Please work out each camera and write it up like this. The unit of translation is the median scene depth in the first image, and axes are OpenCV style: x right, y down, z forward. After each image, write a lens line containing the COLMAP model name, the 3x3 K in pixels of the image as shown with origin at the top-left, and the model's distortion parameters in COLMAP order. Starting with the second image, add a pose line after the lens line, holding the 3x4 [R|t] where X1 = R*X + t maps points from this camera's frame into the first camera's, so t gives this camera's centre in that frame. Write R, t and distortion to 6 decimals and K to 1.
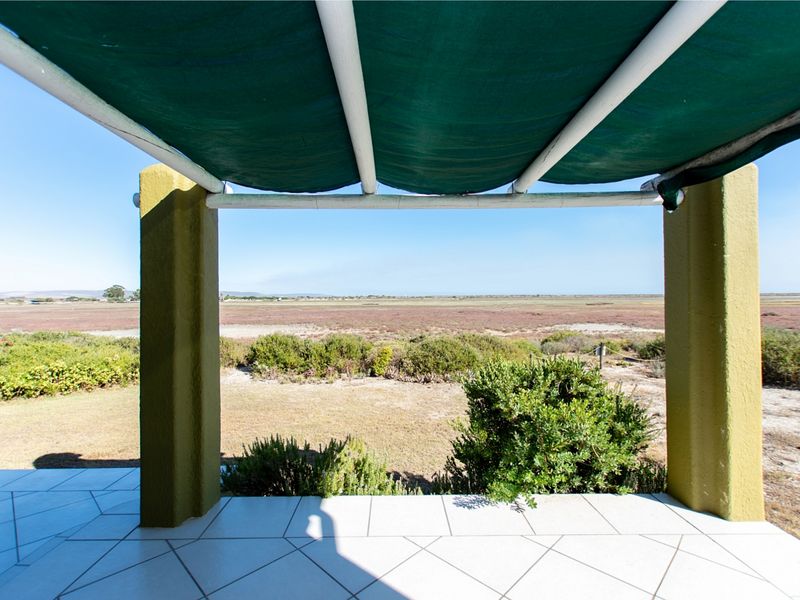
lens RADIAL K [[394.9, 0, 397.7], [0, 394.9, 294.9], [0, 0, 1]] dist [0.000350, -0.001349]
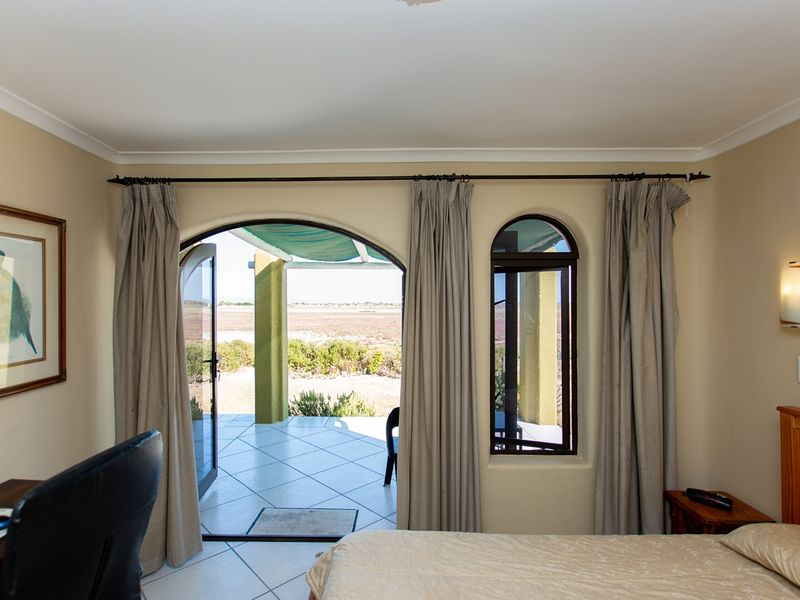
lens RADIAL K [[408.5, 0, 377.6], [0, 408.5, 304.1], [0, 0, 1]] dist [-0.000262, -0.000232]
pose [[0.999021, 0.006092, -0.043812, 0.019242], [-0.005865, 0.999969, 0.005305, -0.013514], [0.043843, -0.005043, 0.999026, -0.245646]]
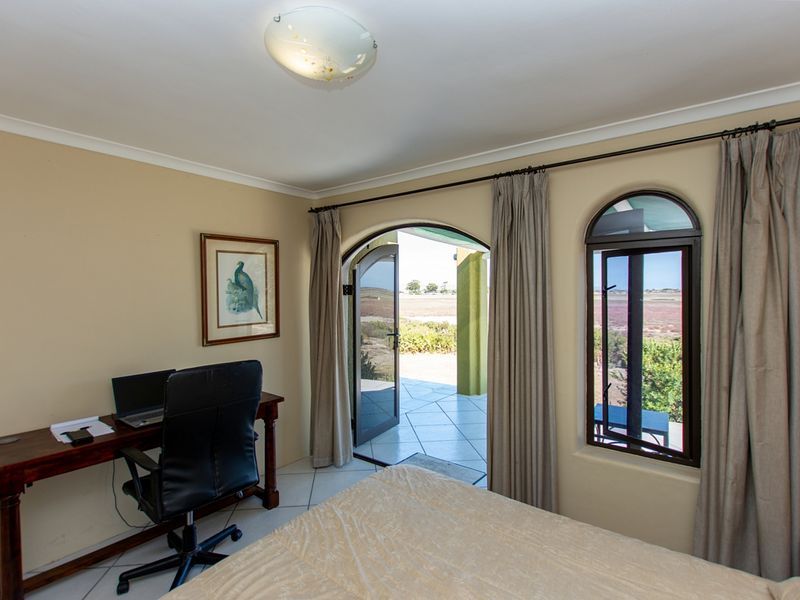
lens RADIAL K [[394.9, 0, 397.7], [0, 394.9, 294.9], [0, 0, 1]] dist [0.000350, -0.001349]
pose [[0.787857, 0.010405, -0.615770, 0.120203], [0.000052, 0.999856, 0.016962, -0.013667], [0.615858, -0.013395, 0.787744, -0.246950]]
